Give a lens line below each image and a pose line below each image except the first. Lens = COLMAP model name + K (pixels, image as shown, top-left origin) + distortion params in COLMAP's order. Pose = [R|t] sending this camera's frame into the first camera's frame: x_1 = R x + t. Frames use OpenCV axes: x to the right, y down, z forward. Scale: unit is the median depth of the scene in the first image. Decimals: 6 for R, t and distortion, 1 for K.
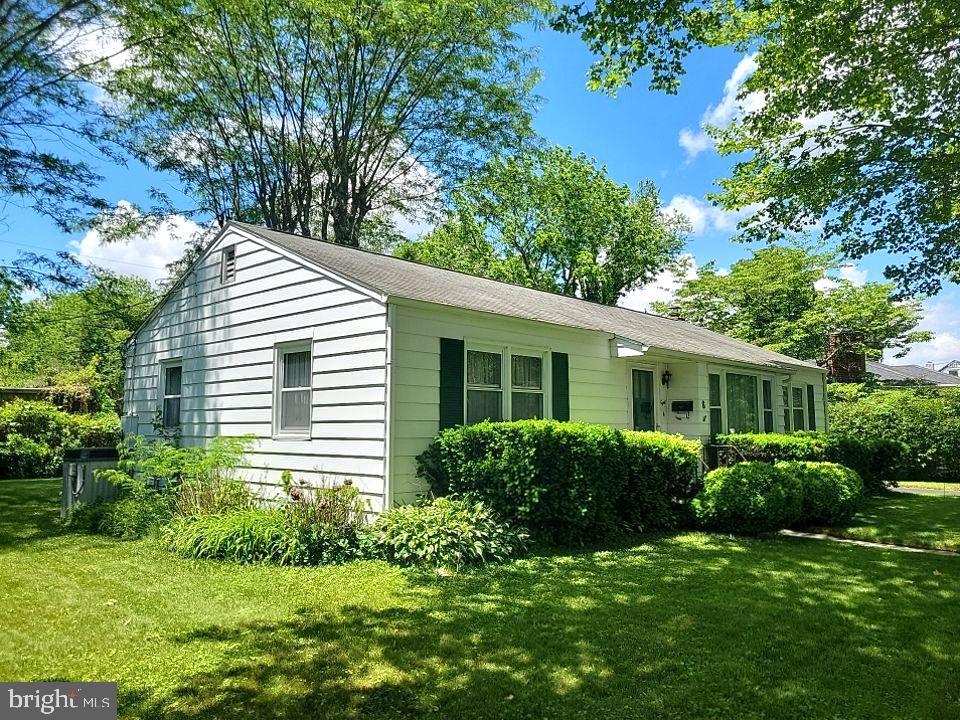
lens RADIAL K [[733.5, 0, 482.5], [0, 733.5, 349.4], [0, 0, 1]] dist [0.045200, -0.005524]
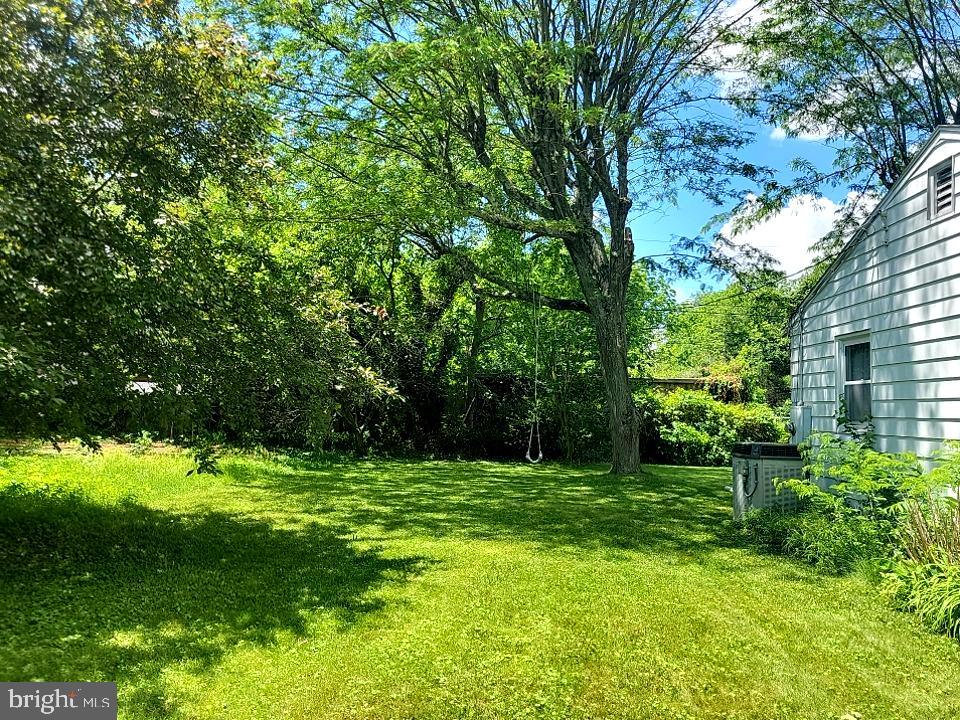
lens RADIAL K [[733.5, 0, 482.5], [0, 733.5, 349.4], [0, 0, 1]] dist [0.045200, -0.005524]
pose [[0.687239, -0.039838, -0.725338, -0.140907], [0.047493, 0.998823, -0.009860, 0.020650], [0.724877, -0.027672, 0.688322, 0.209601]]
